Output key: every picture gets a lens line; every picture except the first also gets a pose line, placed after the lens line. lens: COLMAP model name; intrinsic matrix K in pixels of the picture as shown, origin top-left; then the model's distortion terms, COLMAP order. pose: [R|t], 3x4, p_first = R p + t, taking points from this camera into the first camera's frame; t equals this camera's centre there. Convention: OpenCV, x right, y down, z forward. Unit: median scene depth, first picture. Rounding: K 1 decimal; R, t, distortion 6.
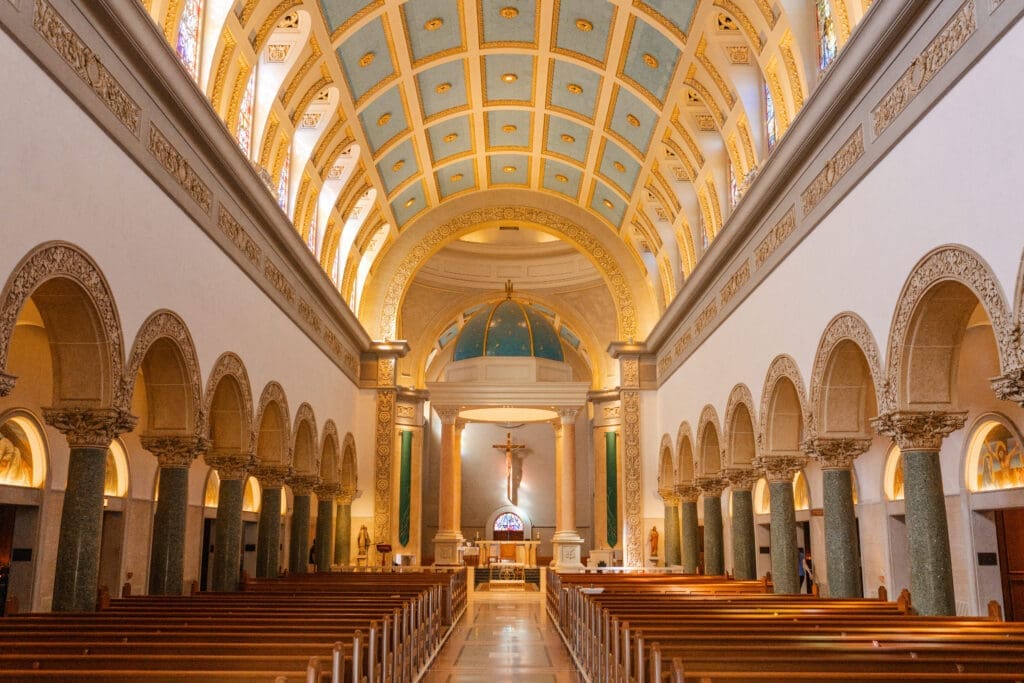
lens RADIAL K [[2408.6, 0, 512.0], [0, 2408.6, 341.5], [0, 0, 1]] dist [-0.016685, -0.010228]
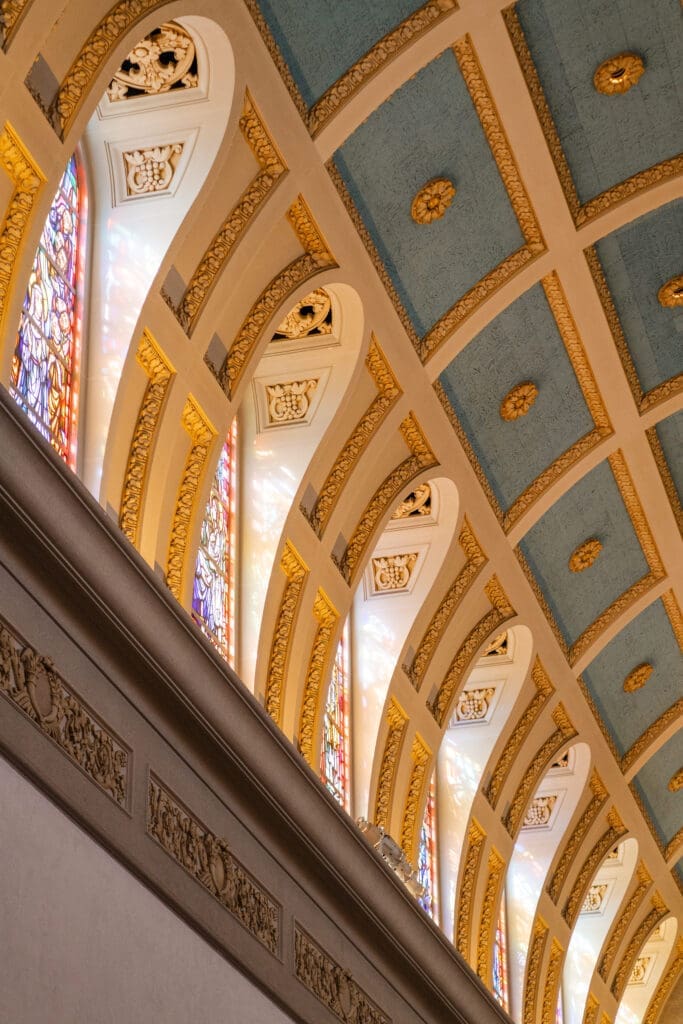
lens RADIAL K [[2408.6, 0, 341.5], [0, 2408.6, 512.0], [0, 0, 1]] dist [-0.016685, -0.010228]
pose [[0.962025, -0.148720, -0.228891, -0.001034], [0.048277, 0.918026, -0.393570, 0.047776], [0.268659, 0.367574, 0.890343, 0.587996]]
